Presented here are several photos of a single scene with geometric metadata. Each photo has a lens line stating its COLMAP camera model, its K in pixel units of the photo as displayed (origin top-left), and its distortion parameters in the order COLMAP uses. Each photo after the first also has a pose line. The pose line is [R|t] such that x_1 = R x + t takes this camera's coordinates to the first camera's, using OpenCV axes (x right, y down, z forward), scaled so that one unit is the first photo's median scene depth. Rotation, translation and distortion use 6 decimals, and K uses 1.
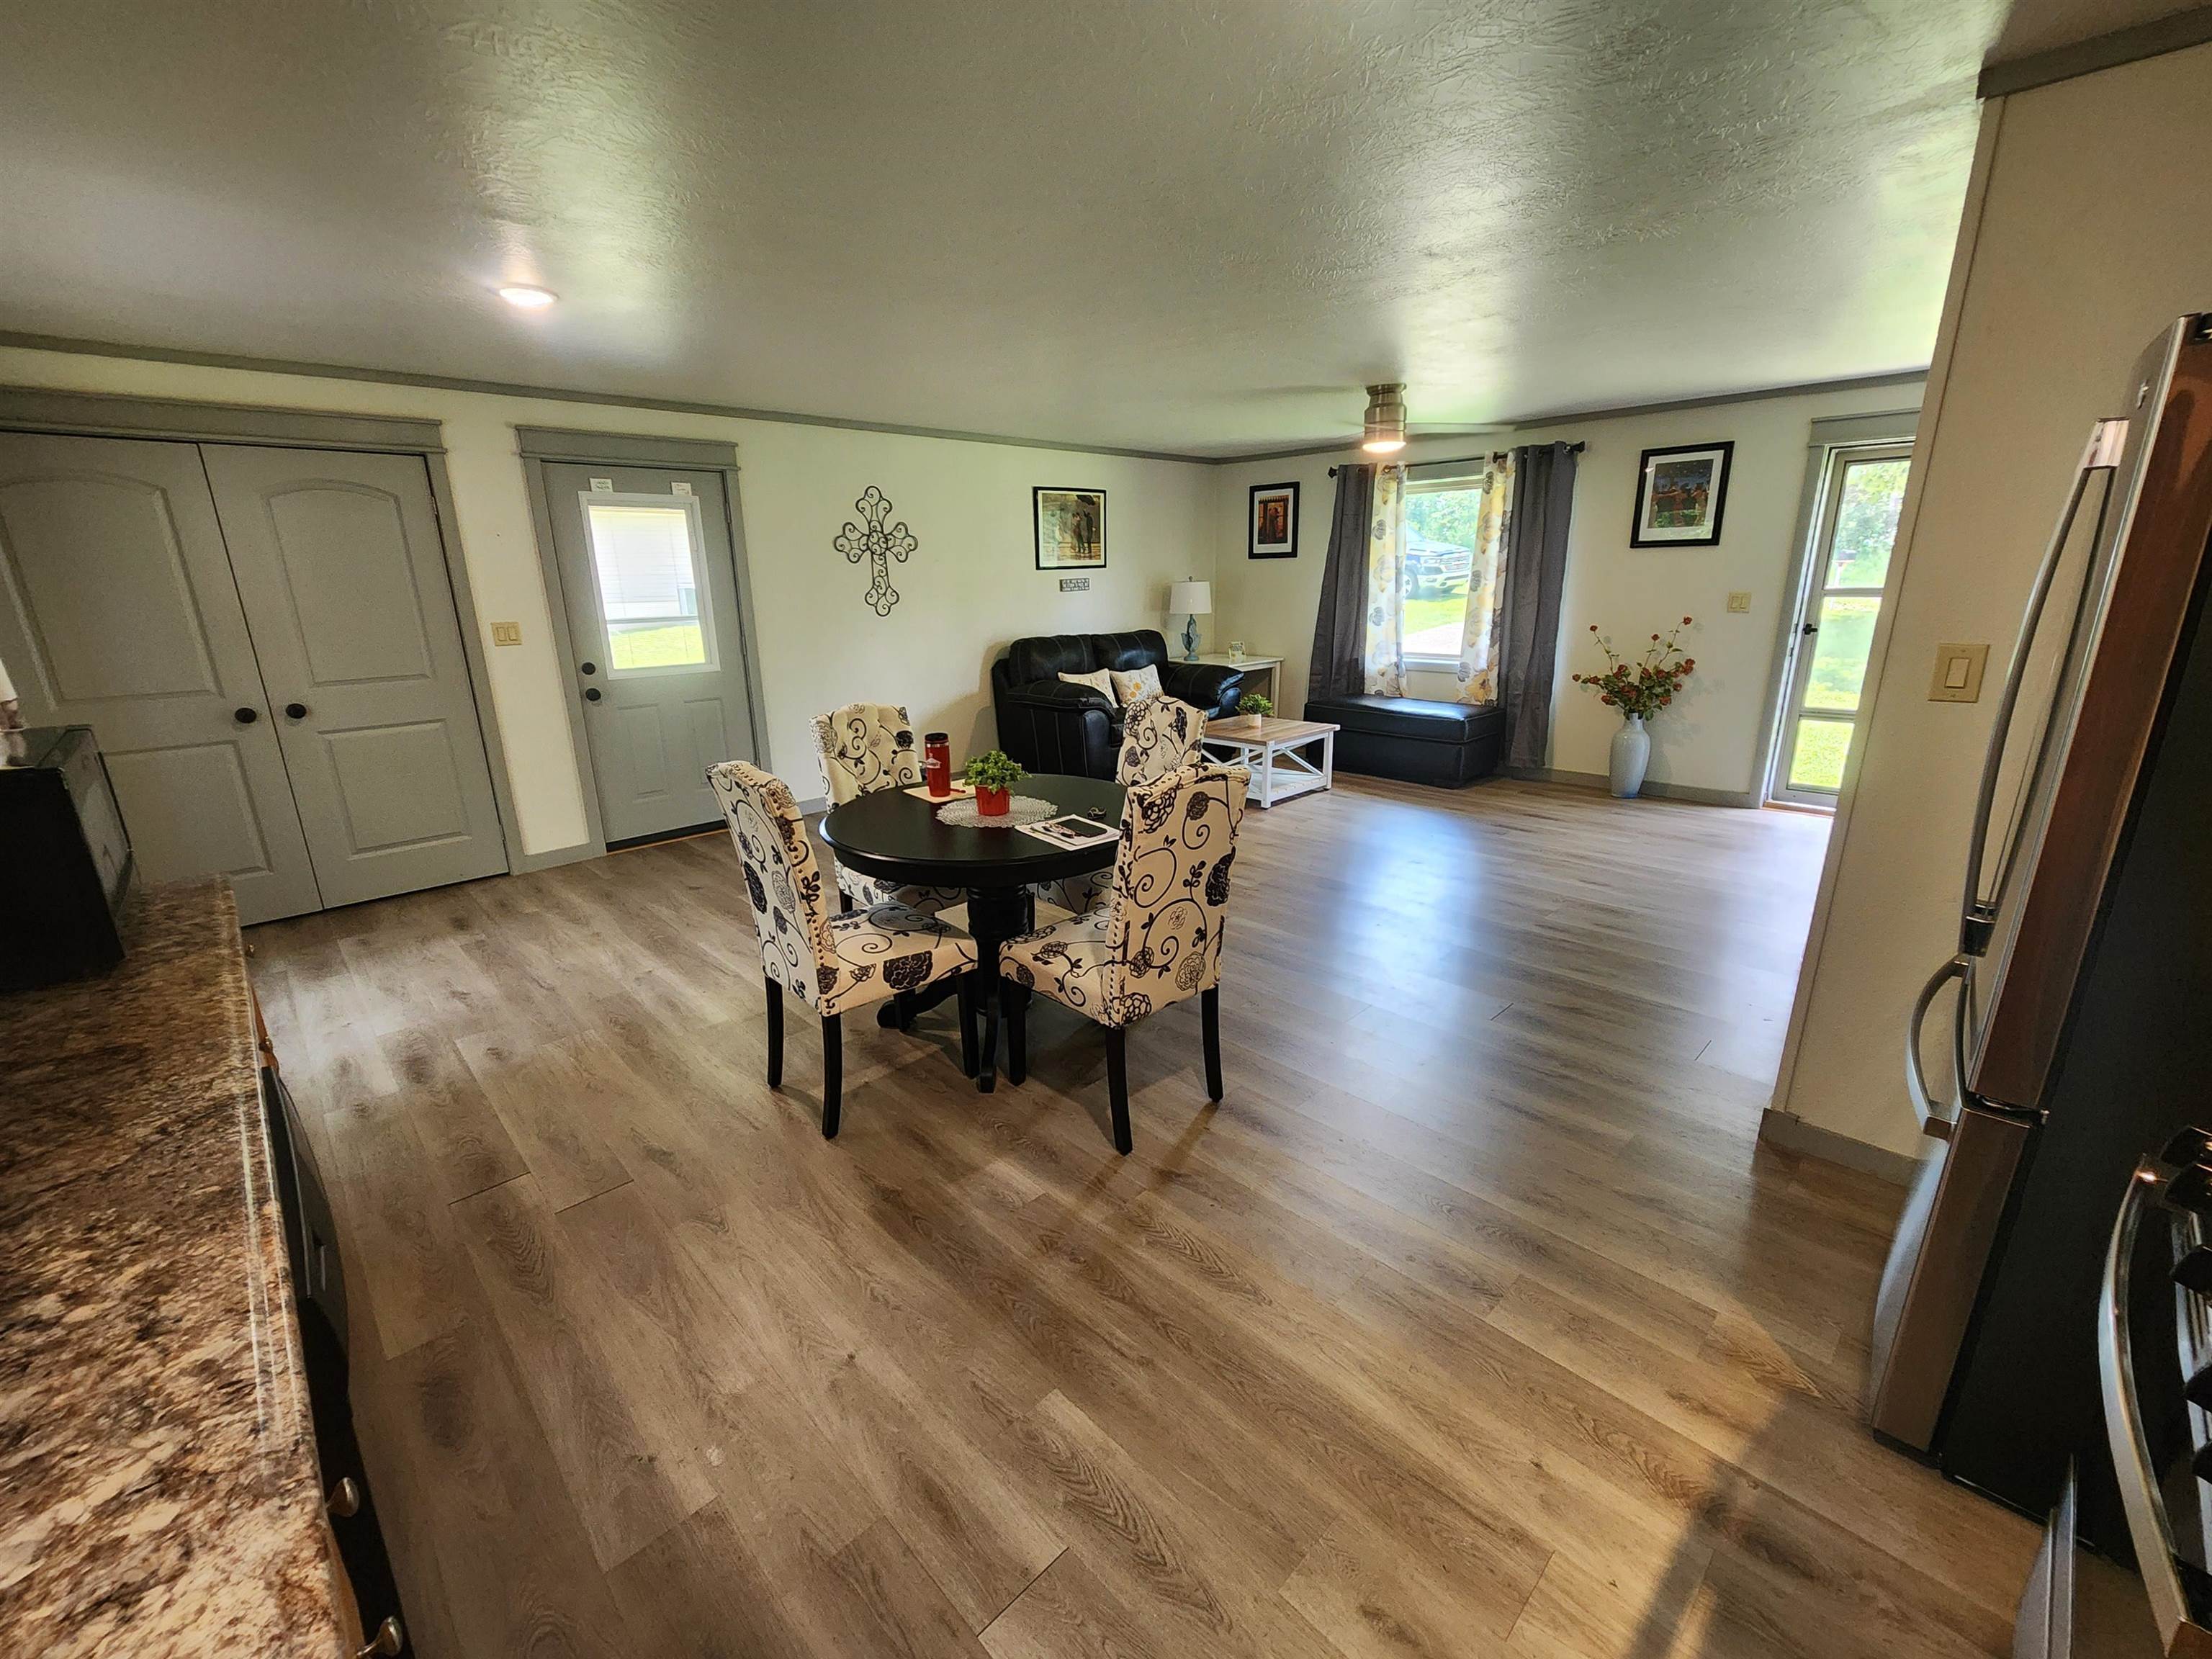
lens RADIAL K [[909.0, 0, 1107.0], [0, 909.0, 824.2], [0, 0, 1]] dist [0.009668, -0.005038]
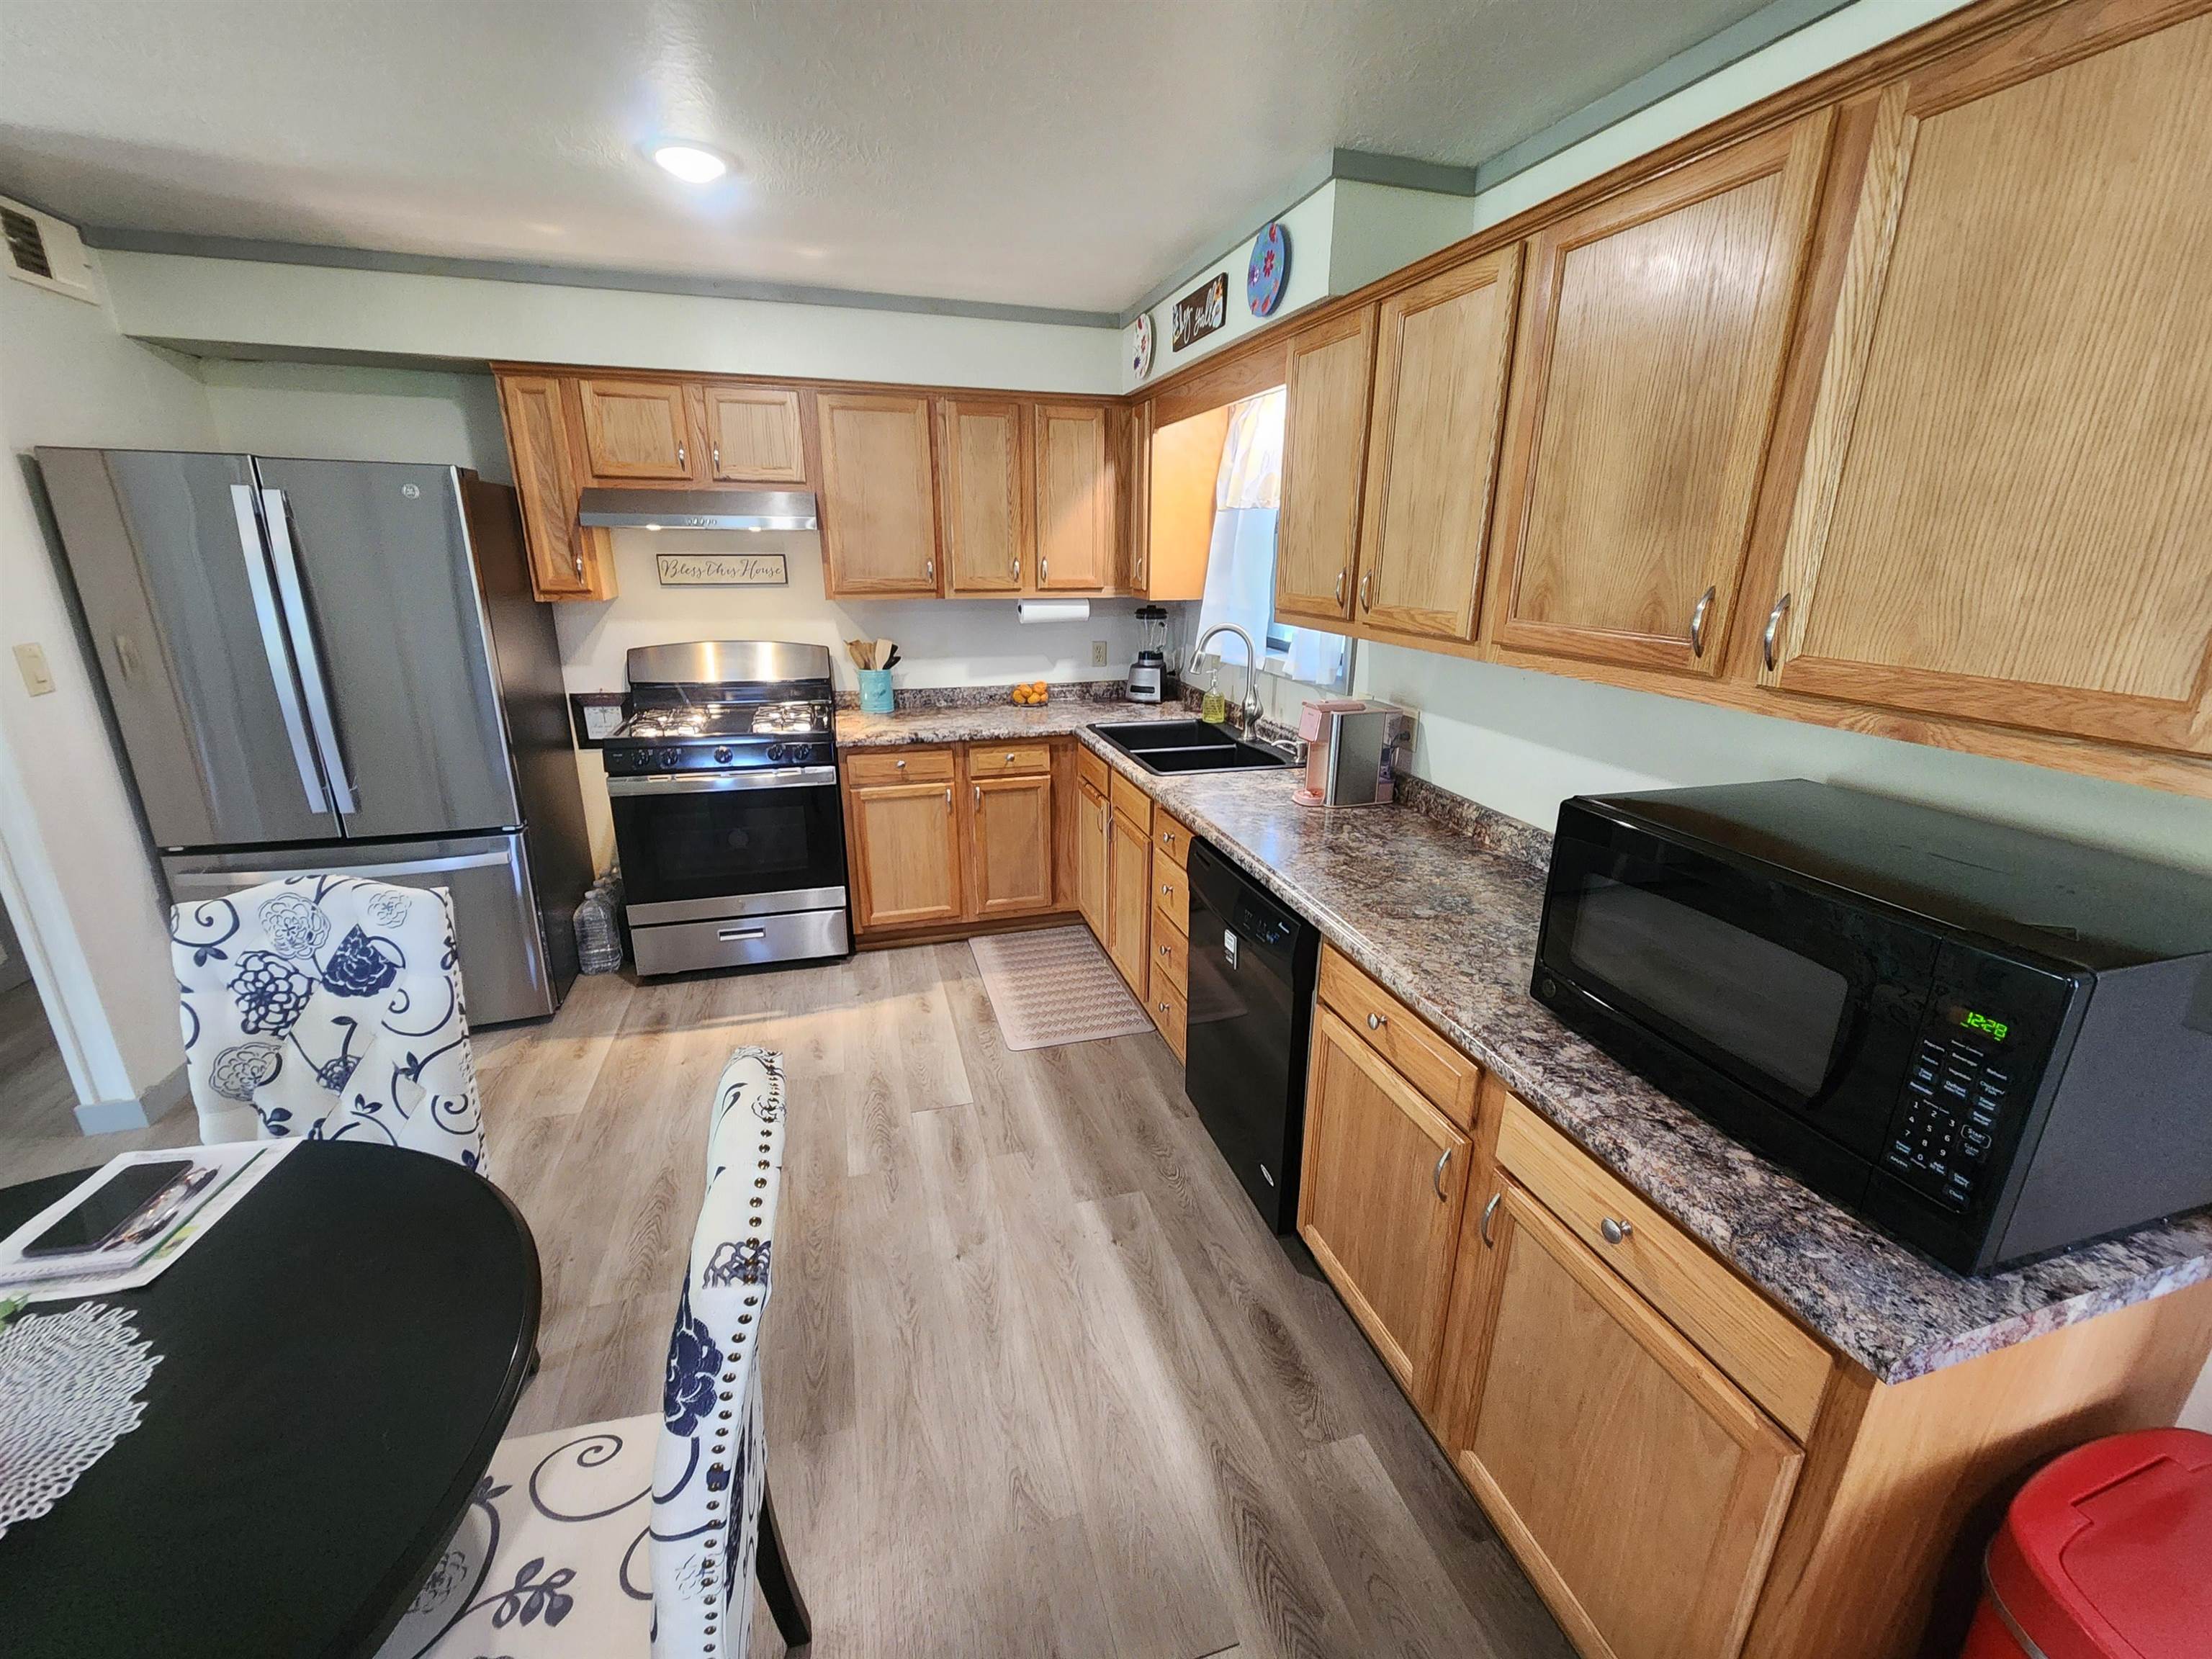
lens RADIAL K [[909.0, 0, 1111.4], [0, 909.0, 820.2], [0, 0, 1]] dist [0.009668, -0.005038]
pose [[-0.885985, -0.128727, 0.445489, -0.319974], [0.129826, 0.853419, 0.504798, -0.160658], [-0.445170, 0.505079, -0.739404, 0.530888]]
